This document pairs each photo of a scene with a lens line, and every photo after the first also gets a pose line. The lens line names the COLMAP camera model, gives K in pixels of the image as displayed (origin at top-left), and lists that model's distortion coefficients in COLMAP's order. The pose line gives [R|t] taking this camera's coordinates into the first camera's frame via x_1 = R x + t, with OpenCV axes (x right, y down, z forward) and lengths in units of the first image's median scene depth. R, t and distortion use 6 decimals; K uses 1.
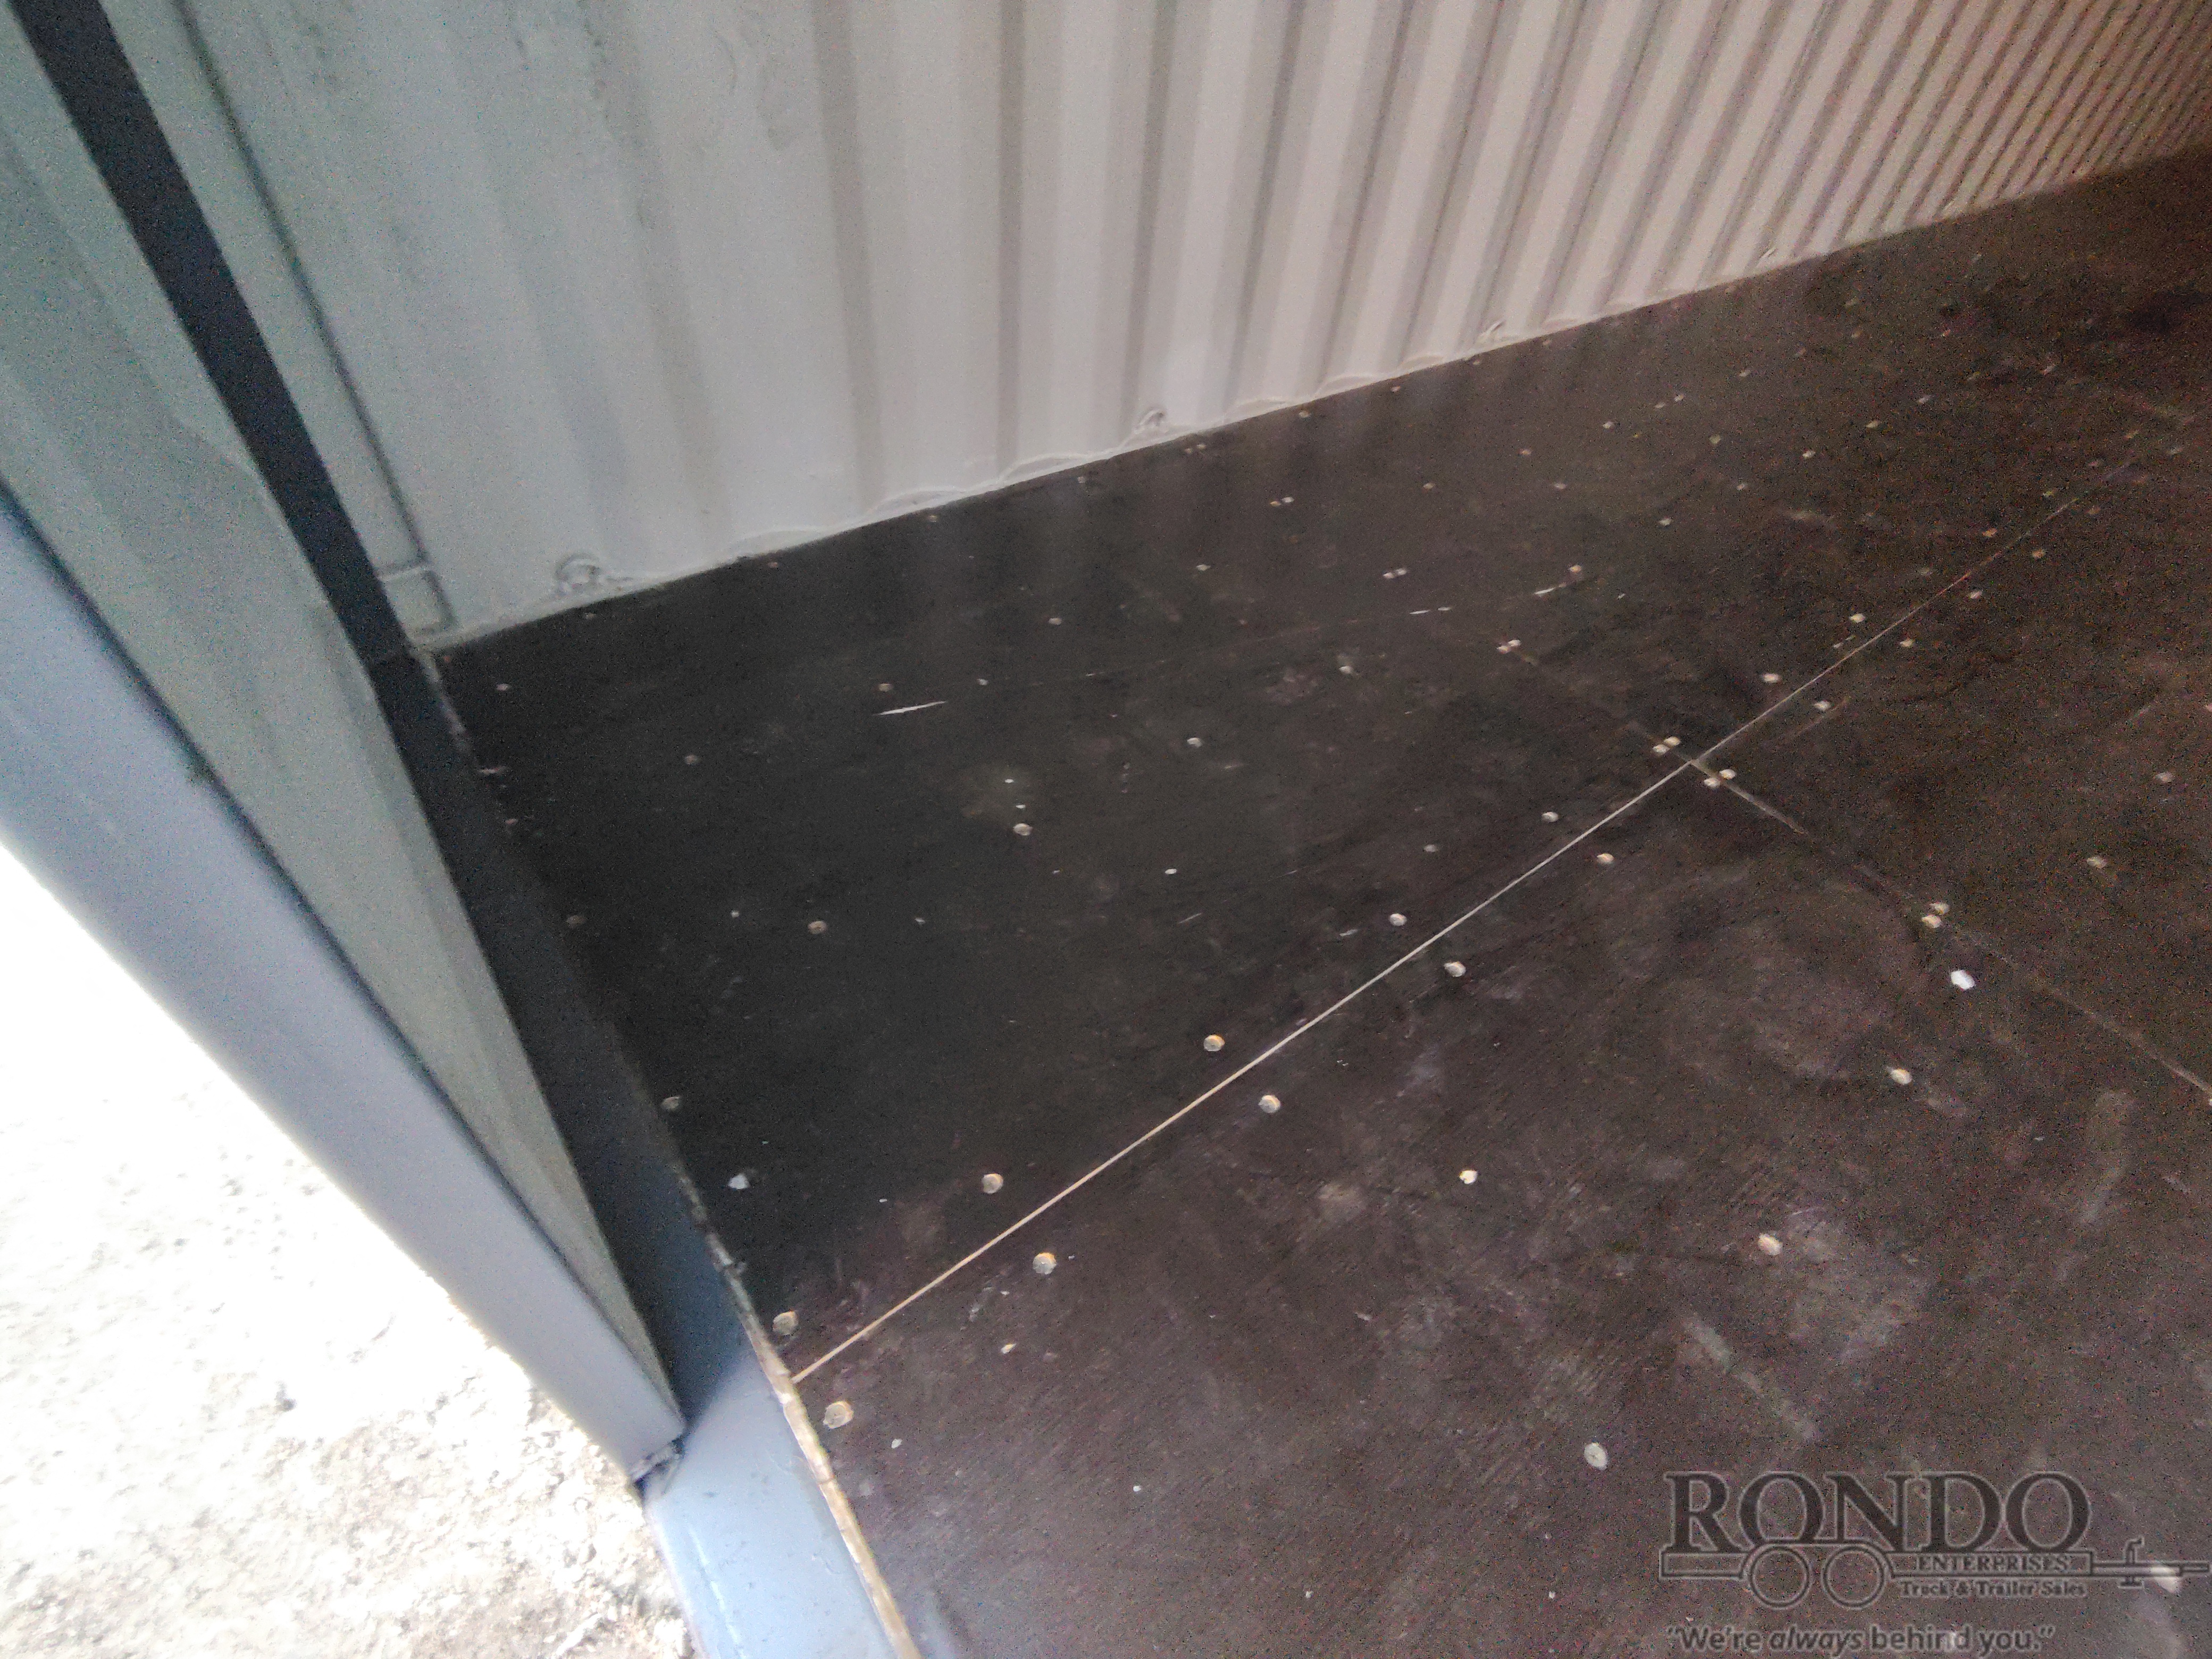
lens RADIAL K [[1015.9, 0, 1102.4], [0, 1015.9, 841.5], [0, 0, 1]] dist [-0.000905, -0.000128]
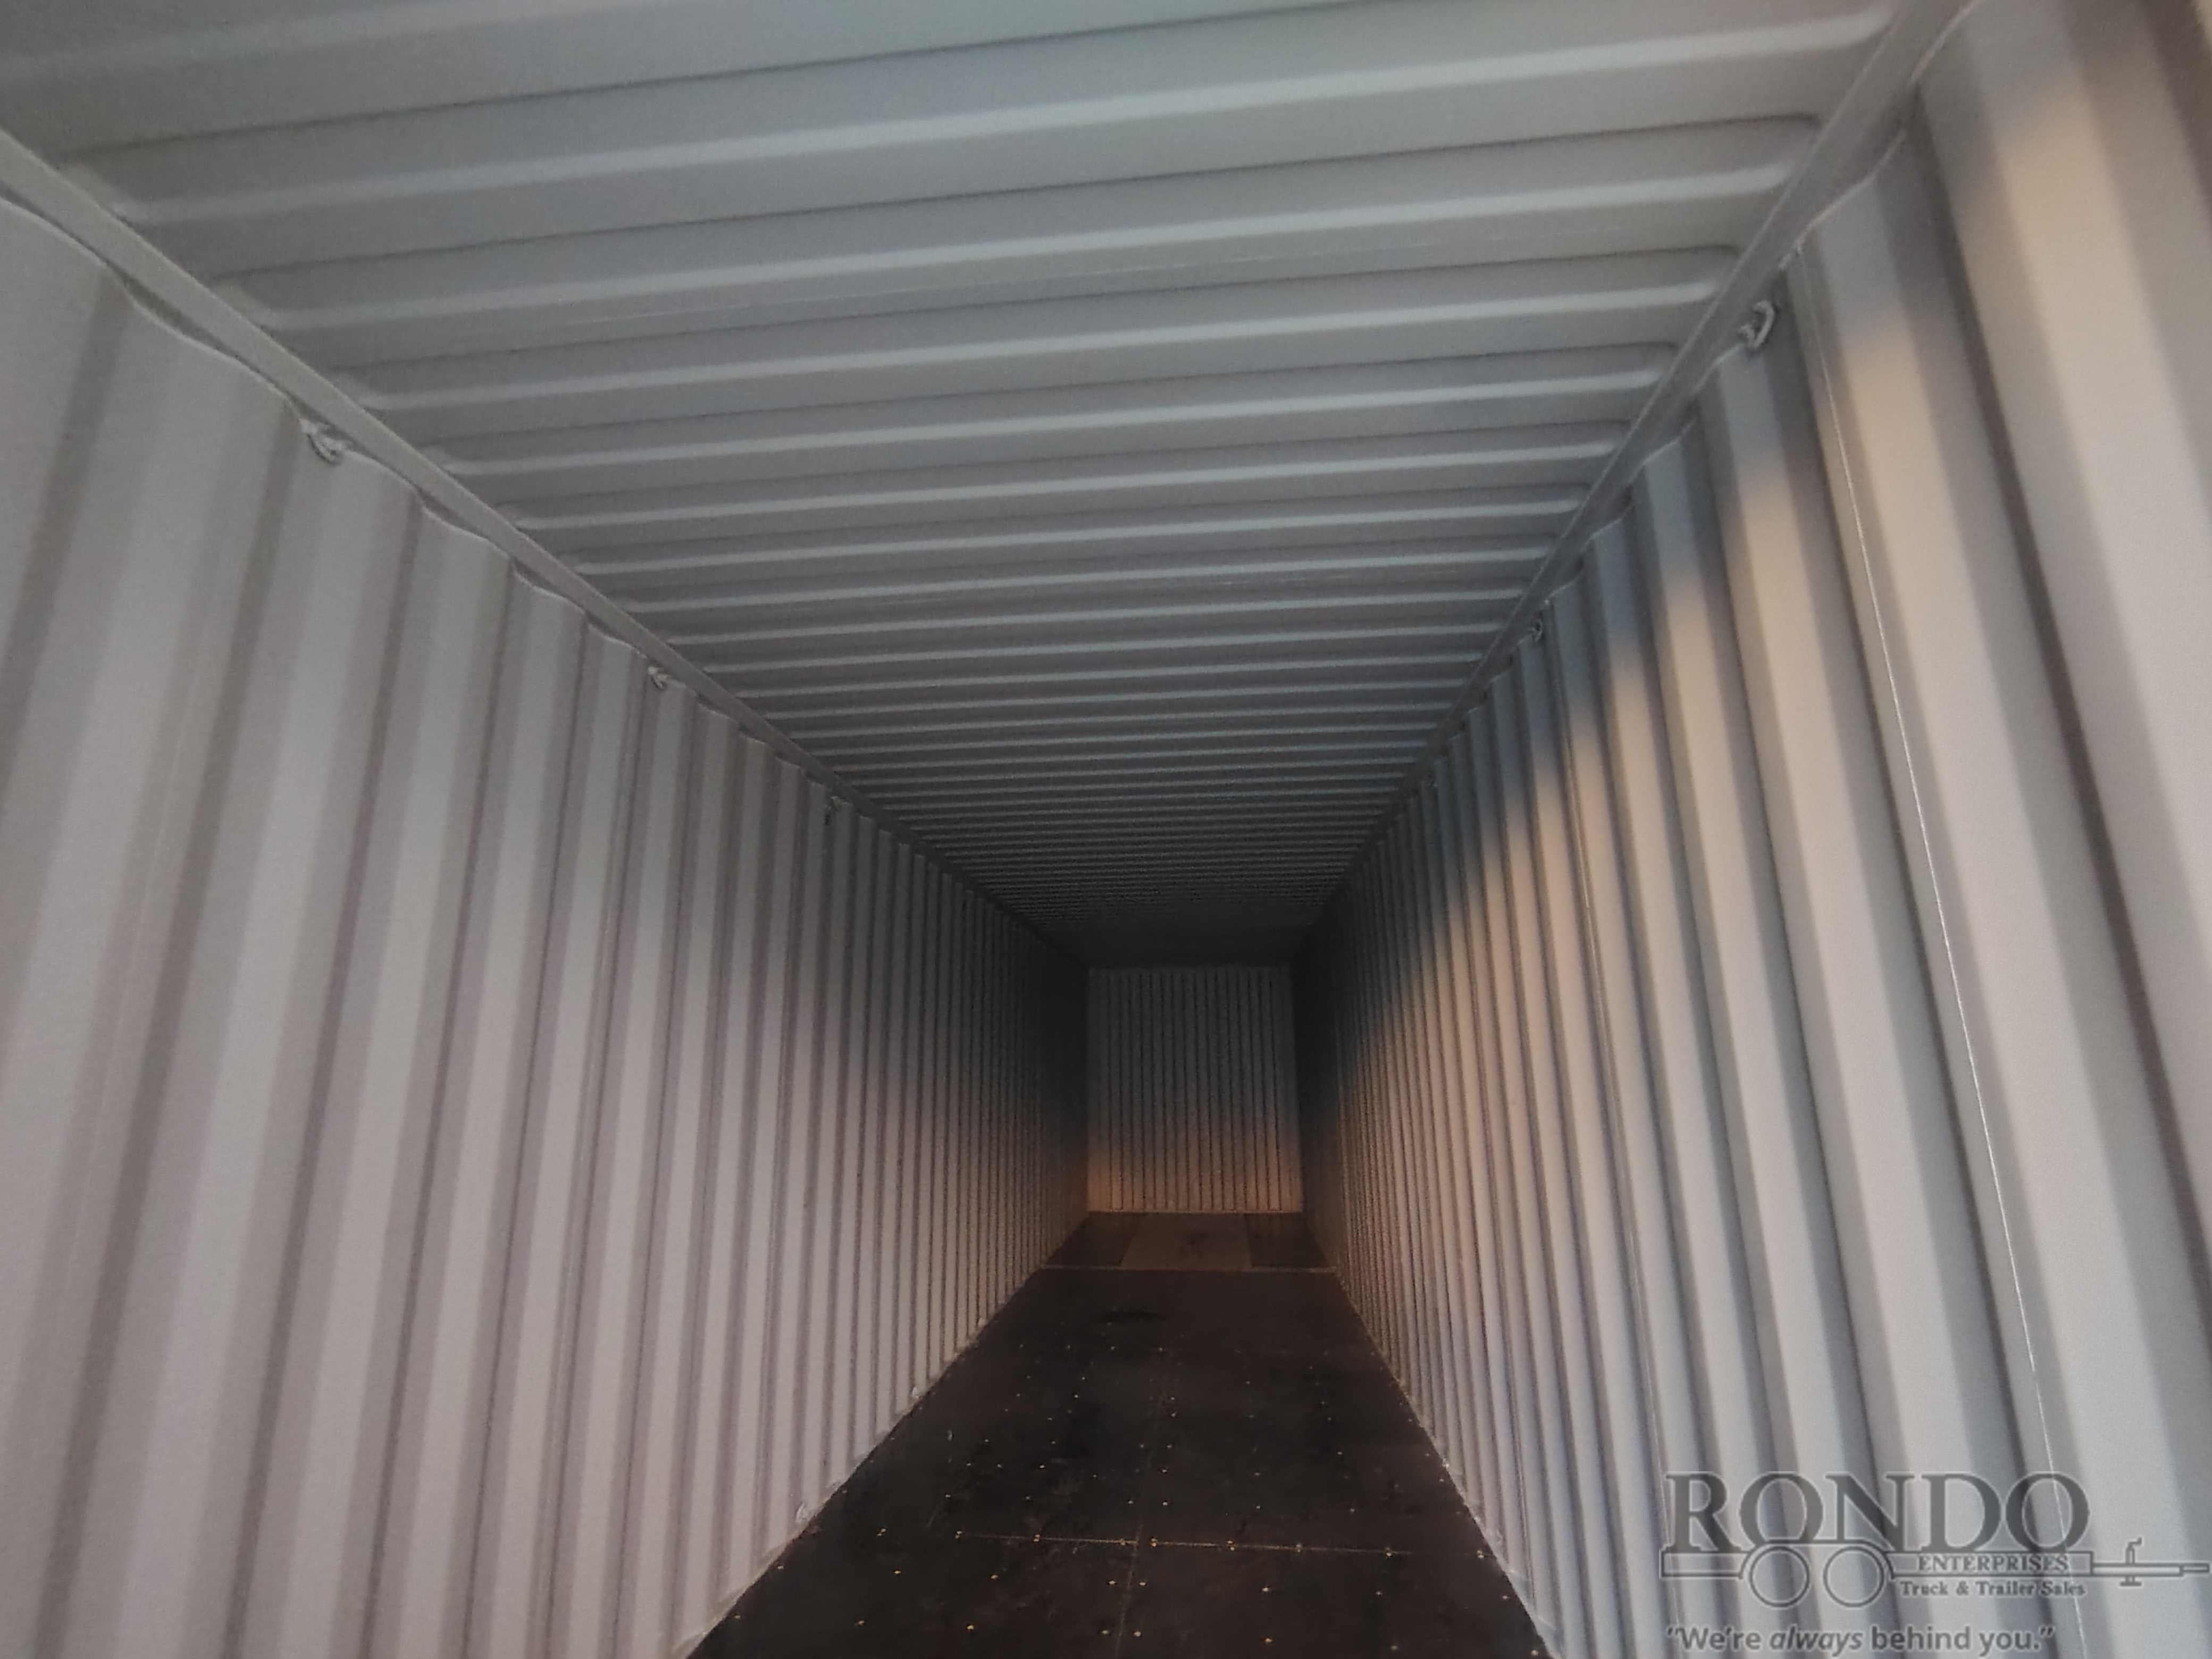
lens RADIAL K [[1015.9, 0, 1114.4], [0, 1015.9, 820.8], [0, 0, 1]] dist [-0.000905, -0.000128]
pose [[0.678841, 0.095438, 0.728056, -0.001157], [0.575145, 0.547296, -0.608009, -0.291716], [-0.456490, 0.831480, 0.316637, -0.386843]]
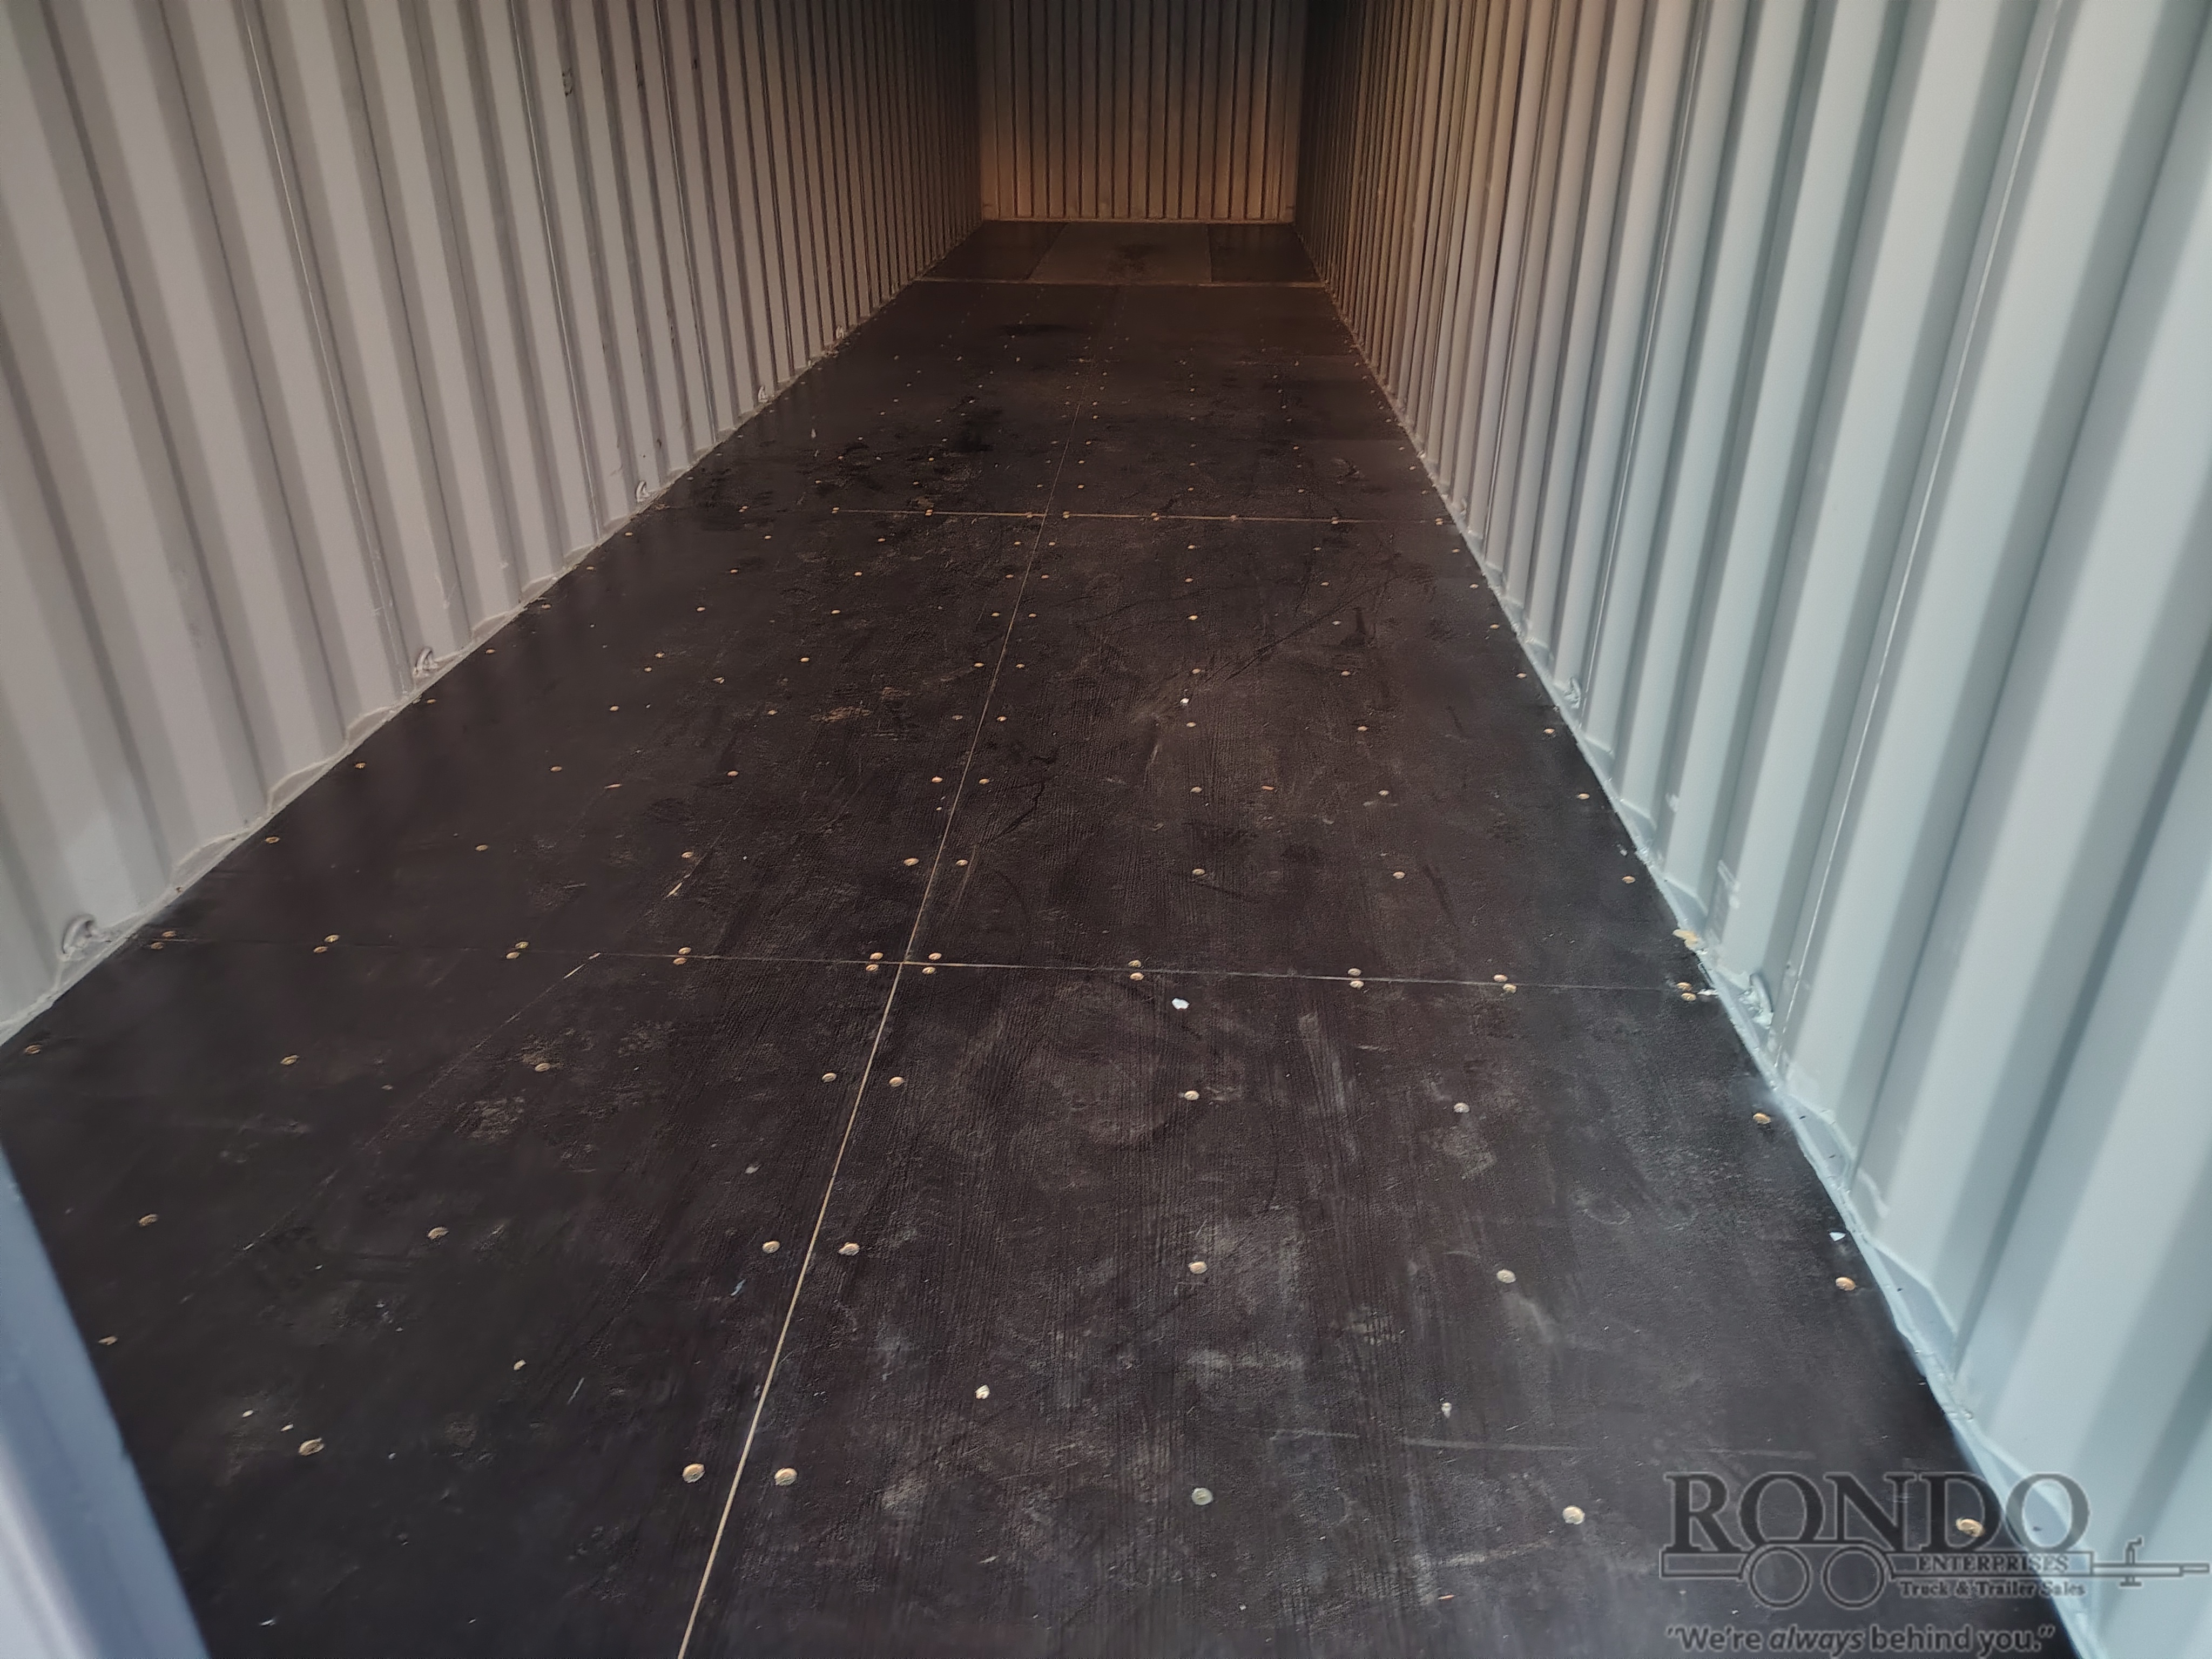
lens RADIAL K [[1499.7, 0, 1096.7], [0, 1499.7, 836.4], [0, 0, 1]] dist [0.029954, -0.019200]
pose [[0.647303, -0.415283, 0.639171, -0.230505], [0.583143, 0.809812, -0.064411, 0.033433], [-0.490860, 0.414421, 0.766363, -0.342606]]
